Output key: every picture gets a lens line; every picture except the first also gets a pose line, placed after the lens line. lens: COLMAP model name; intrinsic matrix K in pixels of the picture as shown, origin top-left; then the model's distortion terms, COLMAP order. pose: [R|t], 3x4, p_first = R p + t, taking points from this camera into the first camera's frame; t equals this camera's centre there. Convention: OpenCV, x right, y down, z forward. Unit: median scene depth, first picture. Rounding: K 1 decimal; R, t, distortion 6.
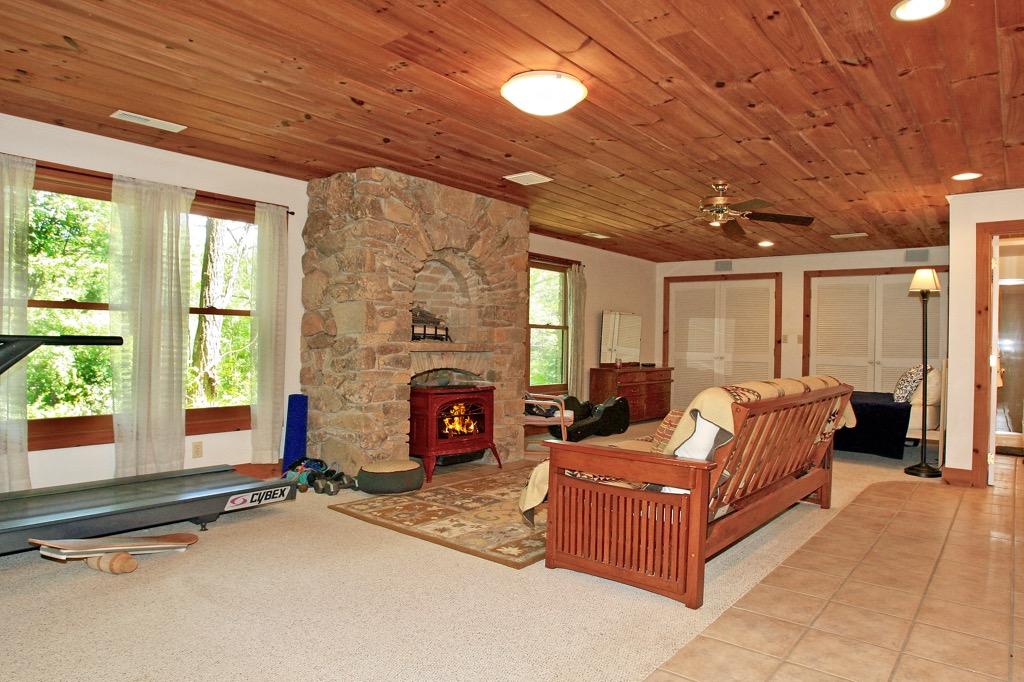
lens RADIAL K [[590.1, 0, 485.6], [0, 590.1, 336.9], [0, 0, 1]] dist [-0.072369, 0.037376]
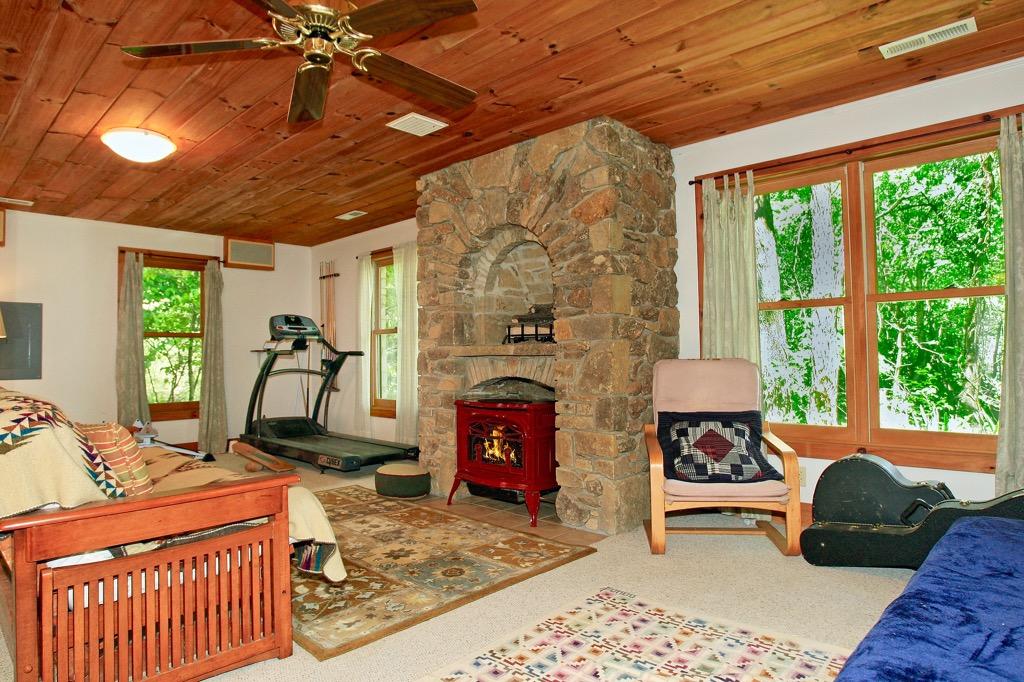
lens RADIAL K [[590.1, 0, 485.6], [0, 590.1, 336.9], [0, 0, 1]] dist [-0.072369, 0.037376]
pose [[-0.013679, -0.050927, -0.998609, 0.749573], [0.019809, 0.998492, -0.051193, 0.040336], [0.999710, -0.020482, -0.012650, 1.012674]]
